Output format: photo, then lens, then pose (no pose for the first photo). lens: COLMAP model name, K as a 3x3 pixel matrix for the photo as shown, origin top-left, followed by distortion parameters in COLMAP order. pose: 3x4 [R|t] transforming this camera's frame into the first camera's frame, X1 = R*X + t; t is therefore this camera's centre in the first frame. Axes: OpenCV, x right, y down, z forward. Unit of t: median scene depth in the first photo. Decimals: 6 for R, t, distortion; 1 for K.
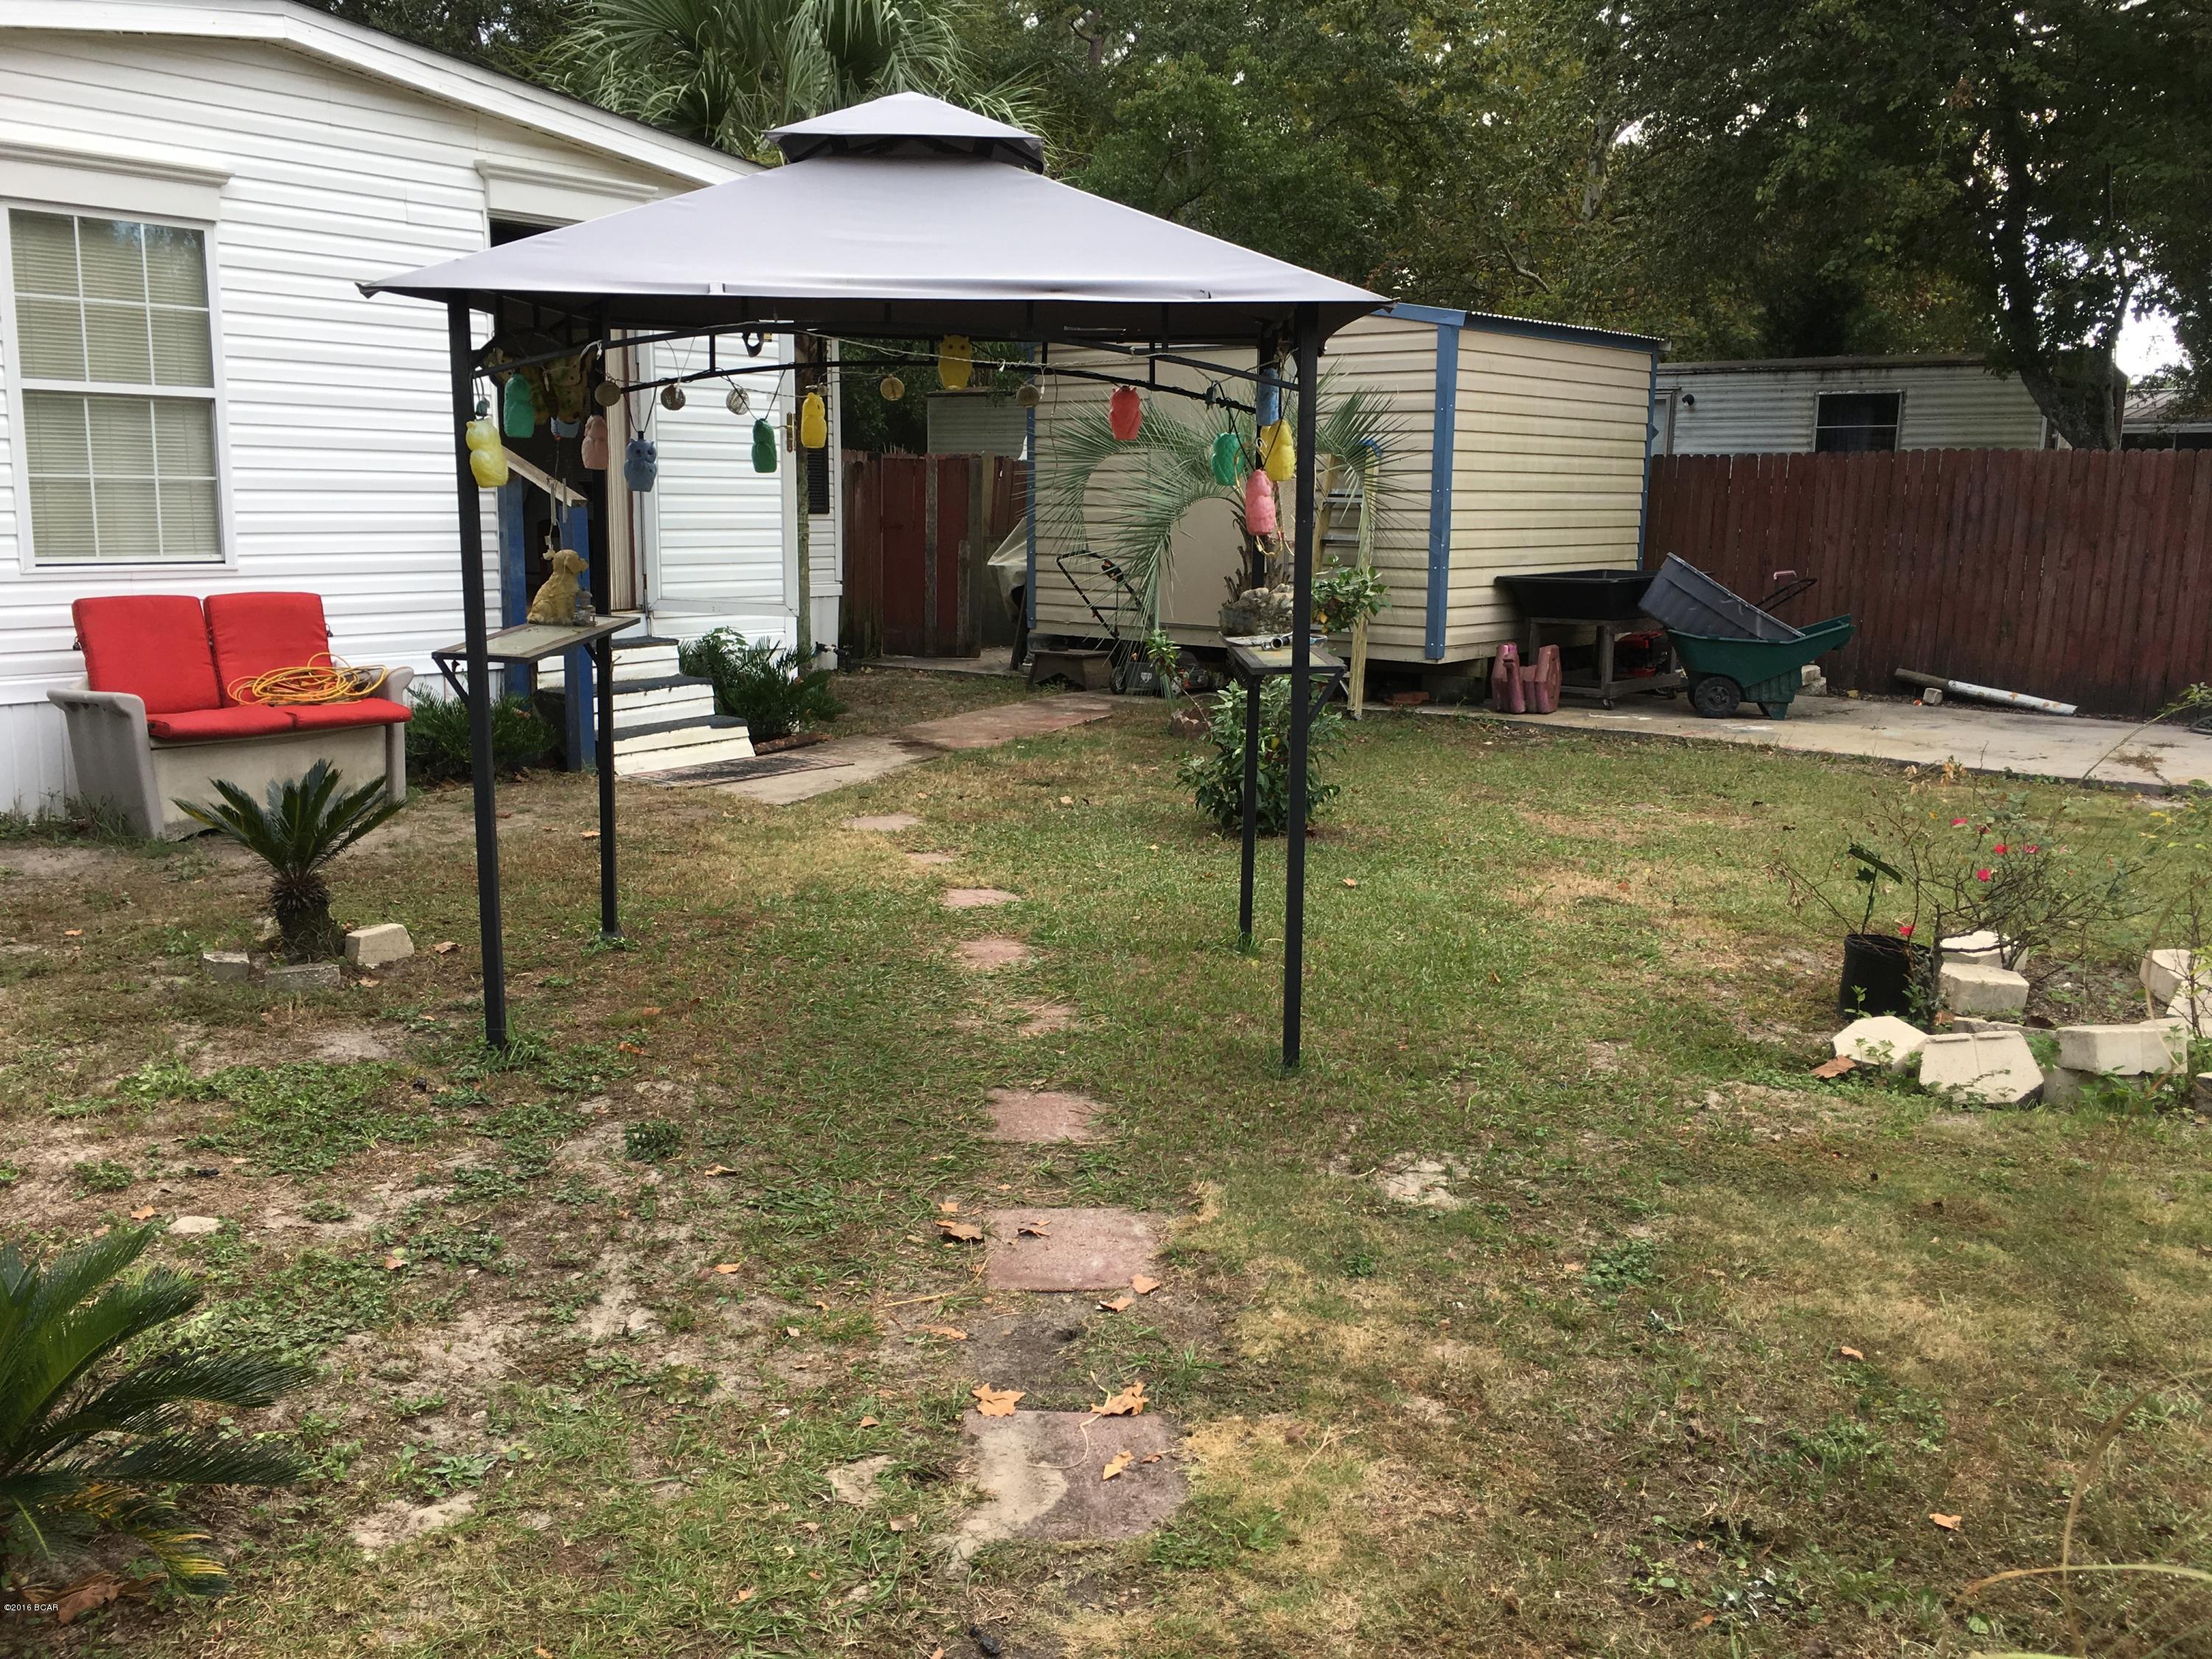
lens RADIAL K [[1890.2, 0, 1109.4], [0, 1890.2, 813.7], [0, 0, 1]] dist [0.084852, -0.108815]
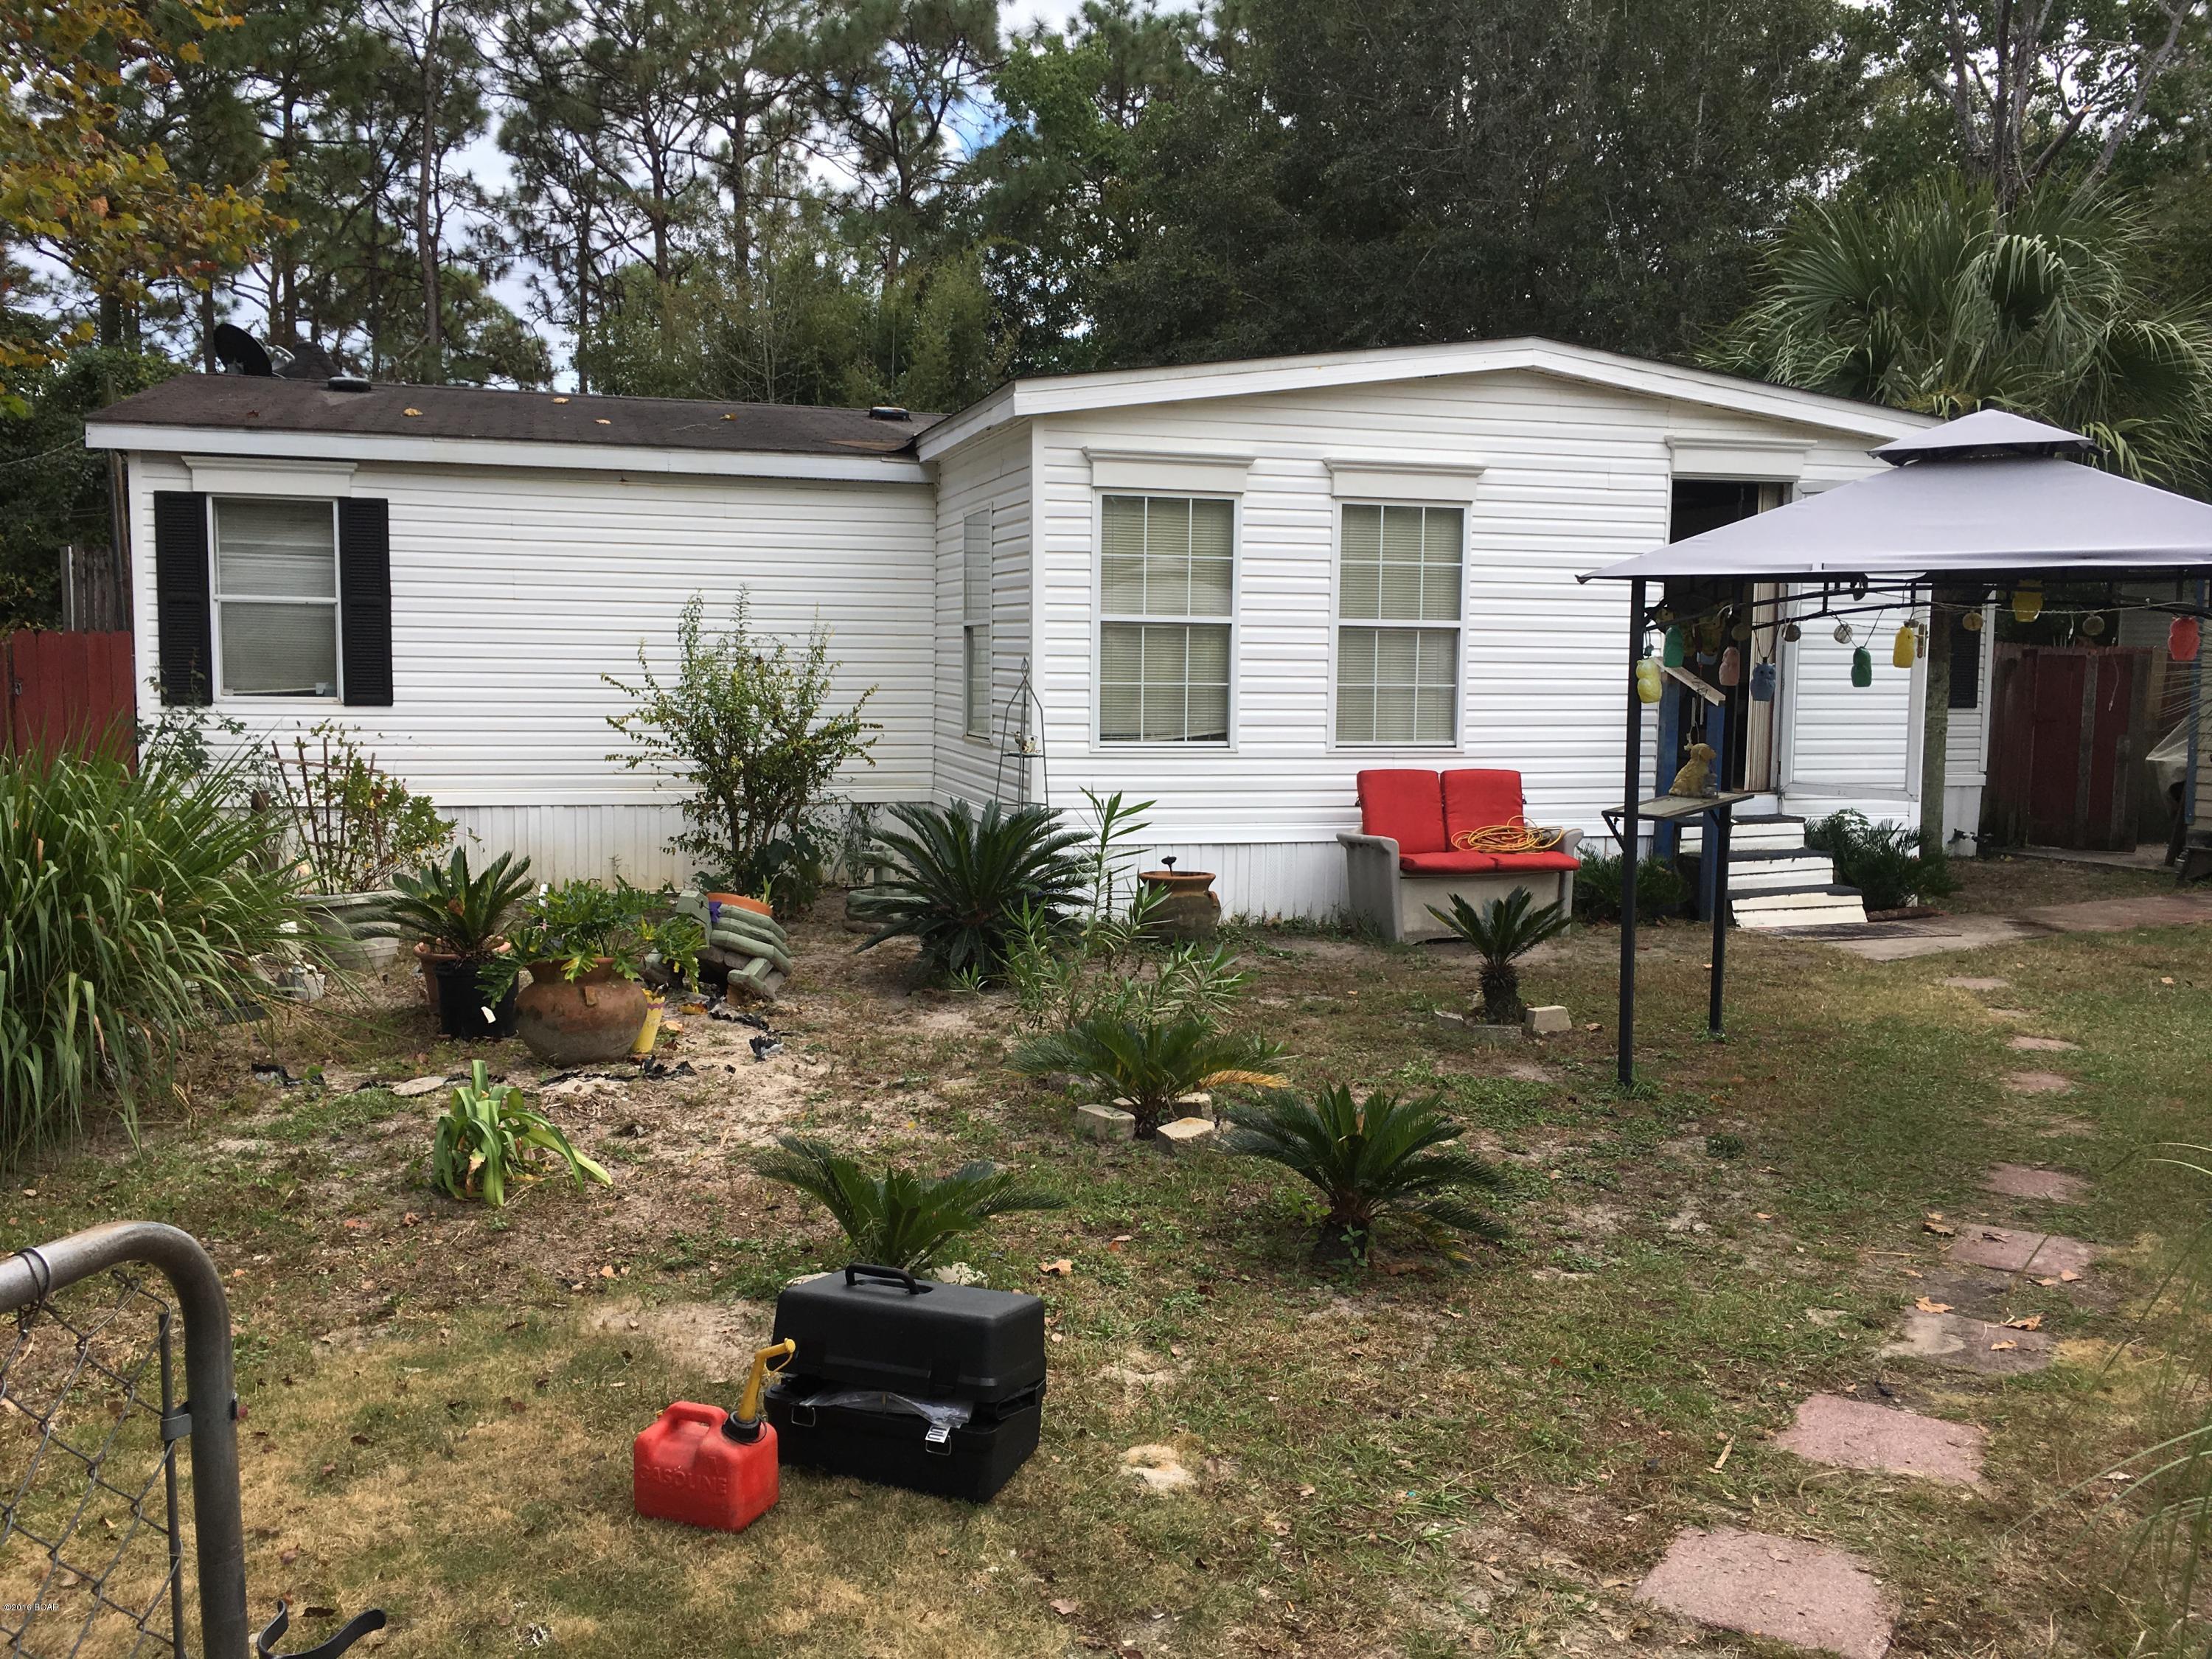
lens RADIAL K [[1890.2, 0, 1109.4], [0, 1890.2, 813.7], [0, 0, 1]] dist [0.084852, -0.108815]
pose [[0.830132, 0.041250, -0.556039, 0.110138], [-0.094379, 0.993265, -0.067215, 0.039022], [0.549521, 0.108276, 0.828434, -0.321444]]
